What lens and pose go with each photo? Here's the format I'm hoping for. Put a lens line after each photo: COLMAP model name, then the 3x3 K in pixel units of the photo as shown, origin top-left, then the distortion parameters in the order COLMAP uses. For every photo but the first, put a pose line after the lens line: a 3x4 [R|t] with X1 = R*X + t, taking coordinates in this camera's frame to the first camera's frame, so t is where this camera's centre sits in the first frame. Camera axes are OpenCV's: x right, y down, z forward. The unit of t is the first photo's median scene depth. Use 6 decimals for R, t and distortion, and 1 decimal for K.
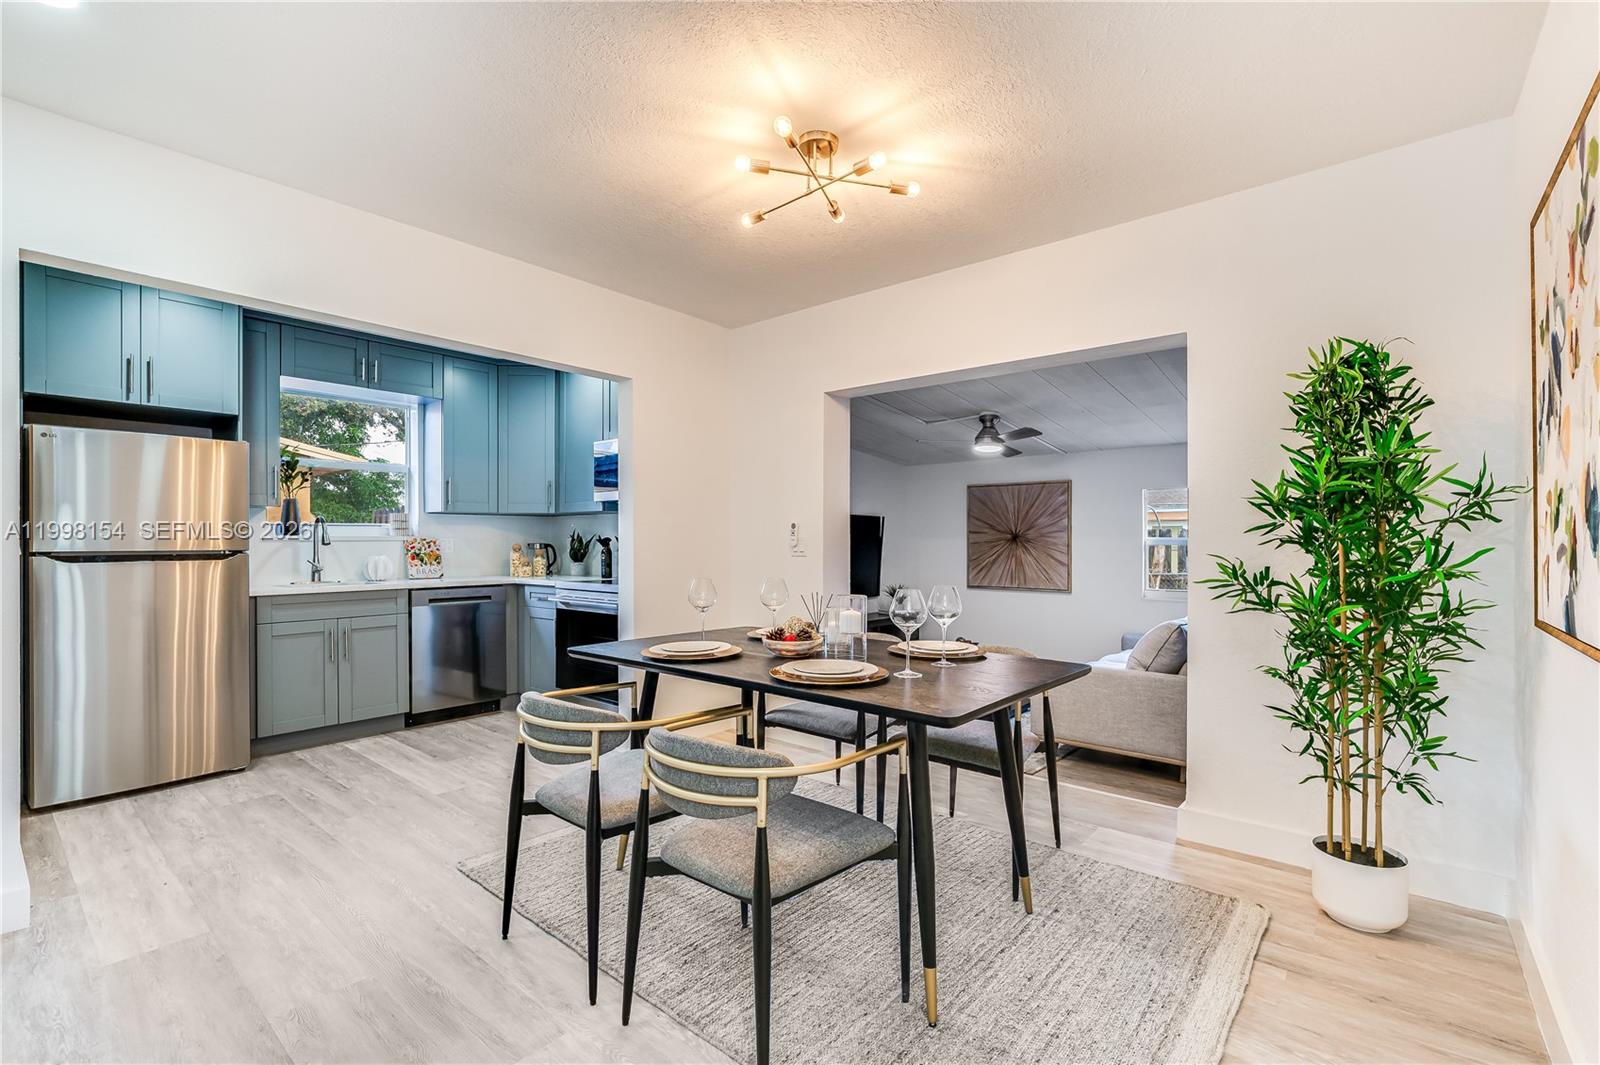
lens RADIAL K [[702.6, 0, 786.4], [0, 702.6, 531.3], [0, 0, 1]] dist [-0.000444, 0.000827]
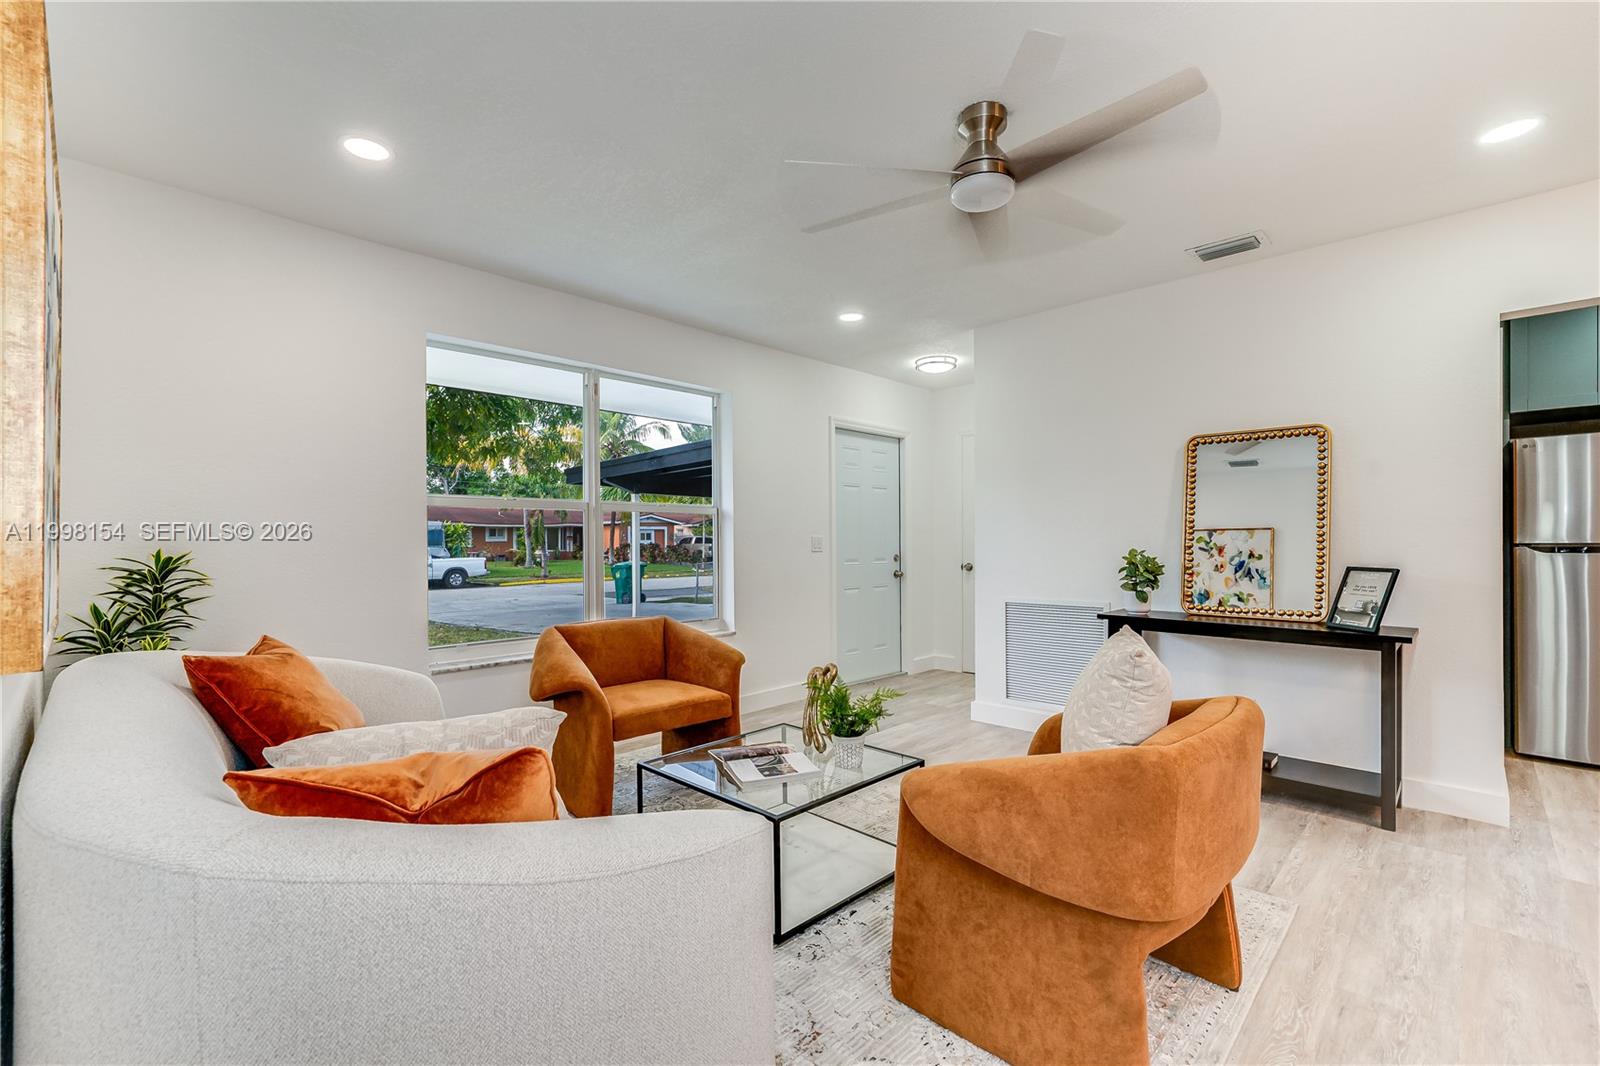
lens RADIAL K [[702.6, 0, 796.0], [0, 702.6, 534.3], [0, 0, 1]] dist [-0.000444, 0.000827]
pose [[-0.063171, 0.003813, -0.997995, 0.239401], [0.006288, 0.999974, 0.003423, 0.001824], [0.997983, -0.006059, -0.063193, -0.183089]]
